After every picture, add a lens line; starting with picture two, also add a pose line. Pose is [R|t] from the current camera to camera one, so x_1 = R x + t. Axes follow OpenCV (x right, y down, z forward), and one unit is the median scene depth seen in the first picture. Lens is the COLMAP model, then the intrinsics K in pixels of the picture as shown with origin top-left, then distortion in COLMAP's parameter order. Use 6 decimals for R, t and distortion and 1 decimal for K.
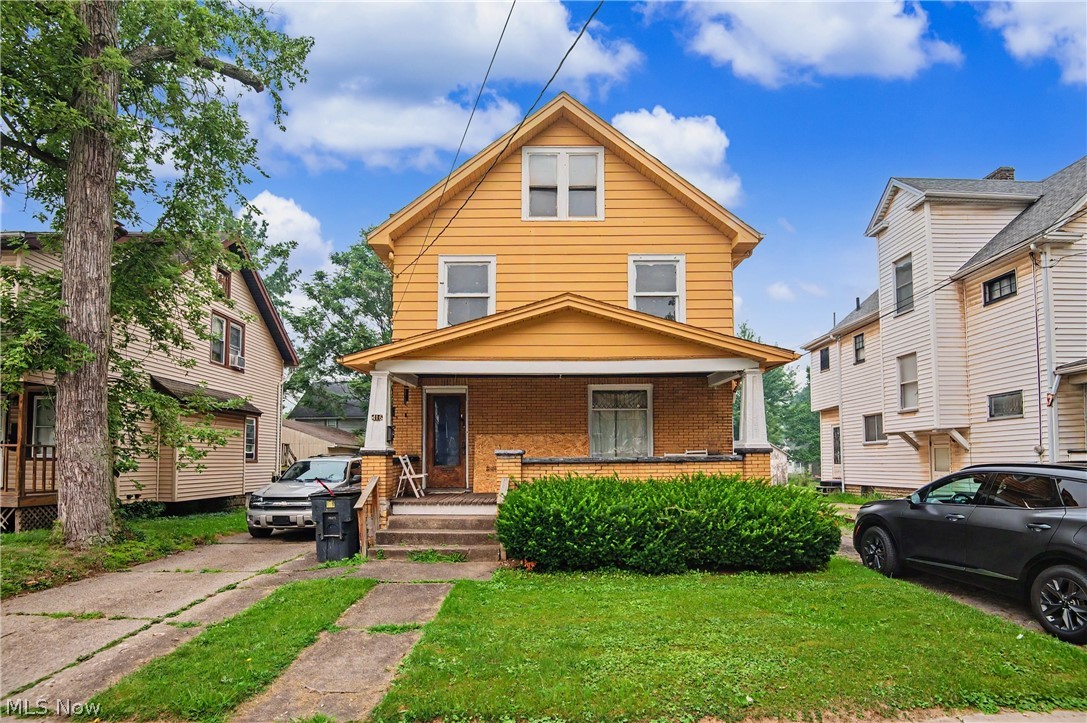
lens RADIAL K [[528.3, 0, 548.1], [0, 528.3, 364.3], [0, 0, 1]] dist [-0.002627, -0.027391]
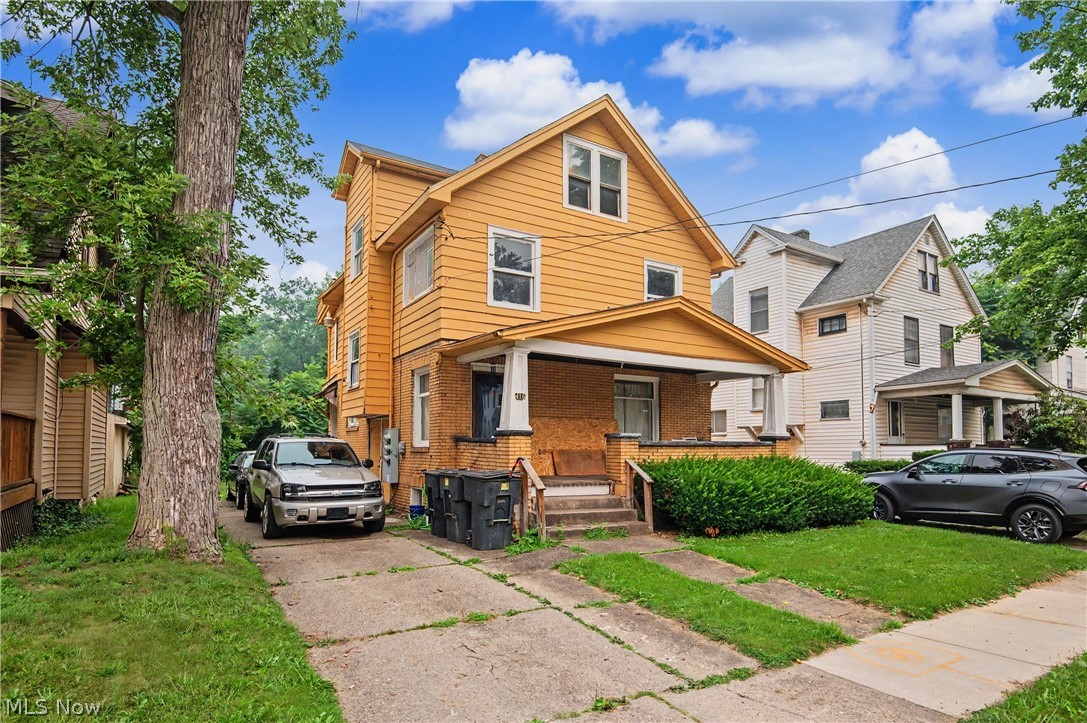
lens RADIAL K [[590.1, 0, 538.9], [0, 590.1, 335.6], [0, 0, 1]] dist [0.018177, -0.042661]
pose [[0.854909, 0.105958, 0.507842, -0.671885], [-0.099874, 0.994223, -0.039308, 0.023785], [-0.509073, -0.017116, 0.860553, 0.047298]]
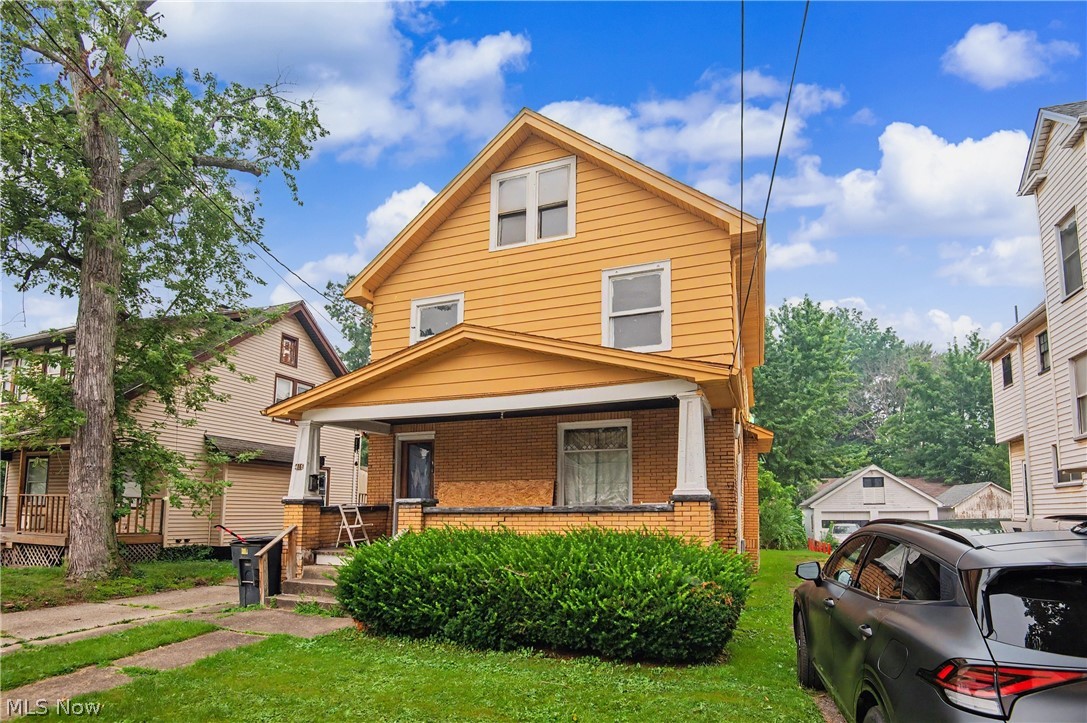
lens RADIAL K [[556.9, 0, 566.6], [0, 556.9, 378.8], [0, 0, 1]] dist [0.006541, -0.033132]
pose [[0.930748, -0.079756, -0.356856, 0.433446], [0.060466, 0.996058, -0.064908, 0.026237], [0.360626, 0.038836, 0.931902, 0.141547]]
